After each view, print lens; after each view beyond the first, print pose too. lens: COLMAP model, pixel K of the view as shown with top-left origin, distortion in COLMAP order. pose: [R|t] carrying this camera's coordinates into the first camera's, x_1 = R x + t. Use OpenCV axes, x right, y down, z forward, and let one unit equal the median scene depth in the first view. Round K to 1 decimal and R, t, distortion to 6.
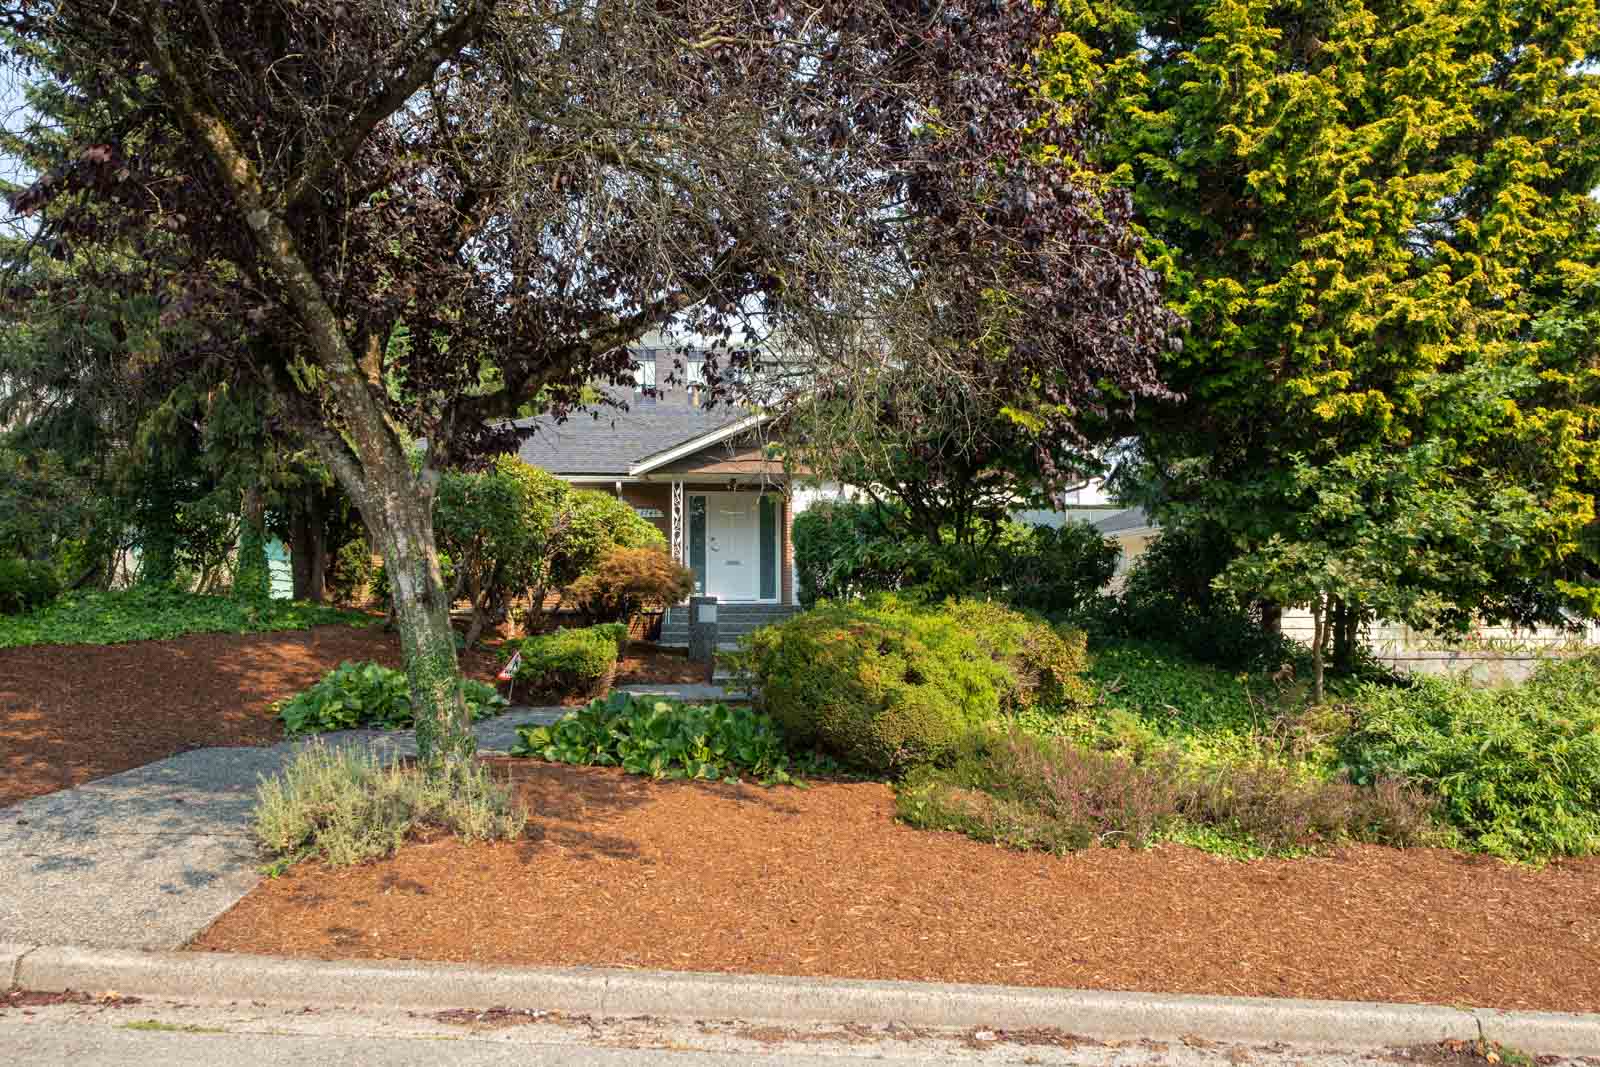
lens RADIAL K [[964.7, 0, 800.0], [0, 964.7, 533.5], [0, 0, 1]] dist [0.000791, 0.000016]
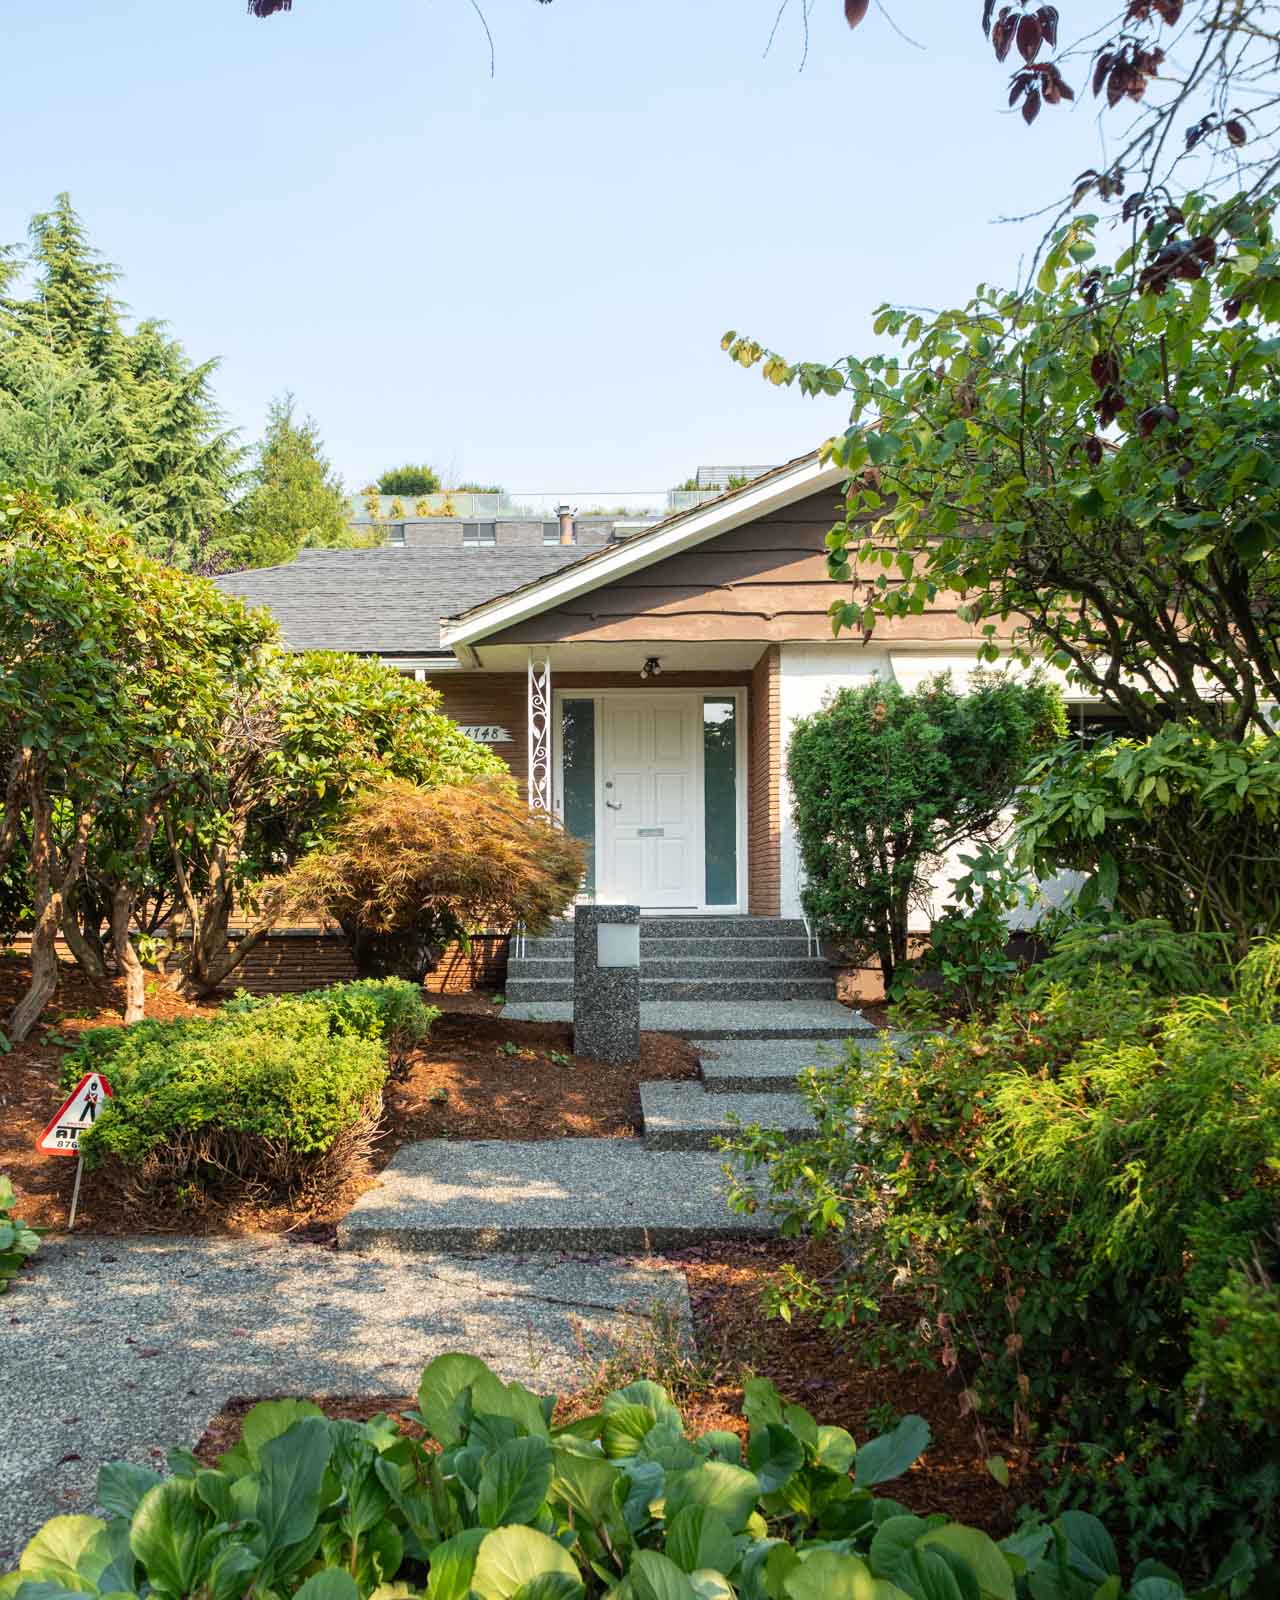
lens RADIAL K [[1199.1, 0, 640.0], [0, 1199.1, 800.0], [0, 0, 1]] dist [-0.059122, 0.000019]
pose [[0.999508, -0.008737, -0.030131, -0.072098], [0.008369, 0.999889, -0.012300, 0.027288], [0.030235, 0.012042, 0.999470, 0.492781]]
